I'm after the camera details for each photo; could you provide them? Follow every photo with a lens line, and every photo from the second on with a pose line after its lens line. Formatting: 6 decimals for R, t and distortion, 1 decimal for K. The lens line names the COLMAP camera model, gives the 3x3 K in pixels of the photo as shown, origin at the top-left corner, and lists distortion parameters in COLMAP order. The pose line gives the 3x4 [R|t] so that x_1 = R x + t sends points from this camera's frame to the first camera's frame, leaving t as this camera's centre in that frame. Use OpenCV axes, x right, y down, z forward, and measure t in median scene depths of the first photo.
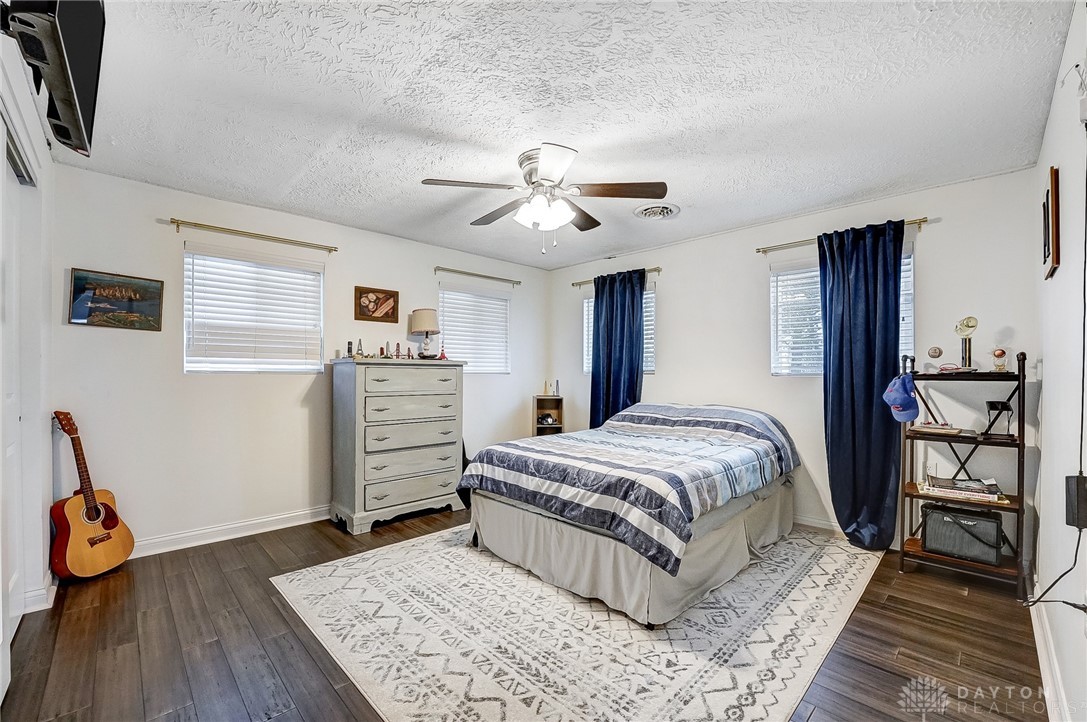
lens RADIAL K [[443.8, 0, 541.0], [0, 443.8, 361.0], [0, 0, 1]] dist [-0.026126, 0.000255]
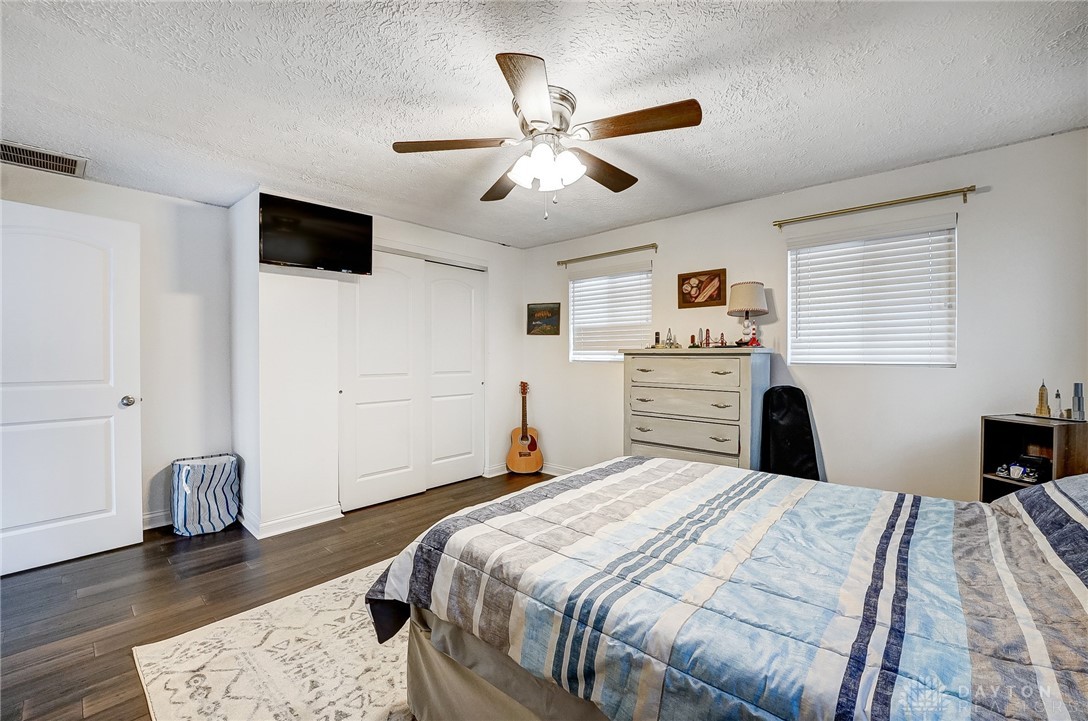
lens RADIAL K [[437.6, 0, 544.0], [0, 437.6, 360.5], [0, 0, 1]] dist [-0.026117, -0.000223]
pose [[0.090438, 0.006340, -0.995882, 0.523578], [0.024683, 0.999658, 0.008605, 0.006233], [0.995596, -0.025360, 0.090250, 0.609326]]
